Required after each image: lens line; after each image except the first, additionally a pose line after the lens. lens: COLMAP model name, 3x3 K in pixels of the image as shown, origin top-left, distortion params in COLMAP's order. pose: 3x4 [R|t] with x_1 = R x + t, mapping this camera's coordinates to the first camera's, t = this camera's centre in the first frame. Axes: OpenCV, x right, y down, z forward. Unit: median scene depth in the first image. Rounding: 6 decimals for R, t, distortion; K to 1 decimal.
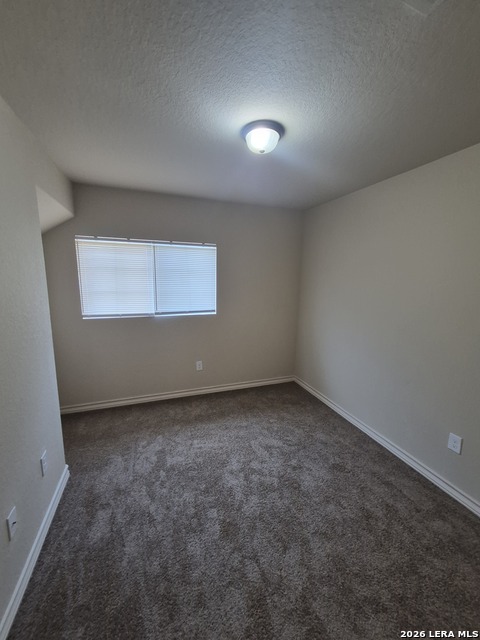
lens RADIAL K [[252.8, 0, 240.0], [0, 252.8, 320.0], [0, 0, 1]] dist [0.006442, -0.000029]
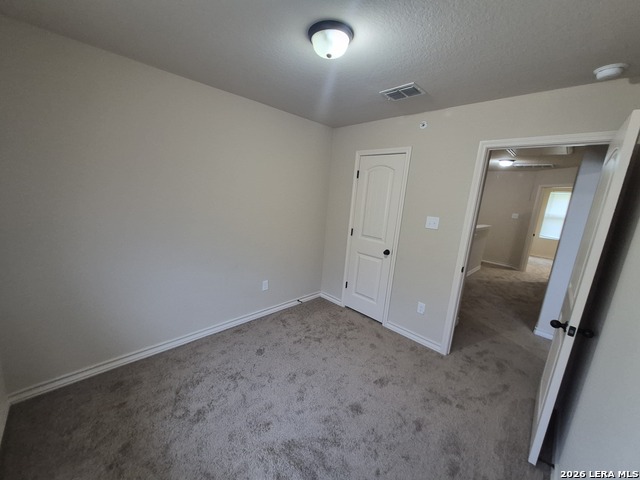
lens RADIAL K [[252.8, 0, 315.9], [0, 252.8, 240.9], [0, 0, 1]] dist [0.006442, -0.000029]
pose [[-0.407729, -0.217293, 0.886871, -0.741781], [0.094271, 0.956064, 0.277586, -0.245077], [-0.908224, 0.196786, -0.369331, 1.252911]]
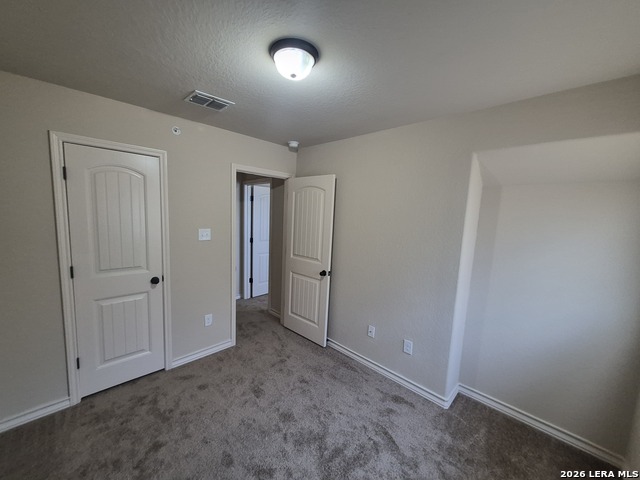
lens RADIAL K [[252.8, 0, 315.9], [0, 252.8, 240.9], [0, 0, 1]] dist [0.006442, -0.000029]
pose [[-0.904262, -0.003751, -0.426961, 0.315654], [-0.131677, 0.953672, 0.270501, -0.321919], [0.406166, 0.300825, -0.862864, 1.618038]]
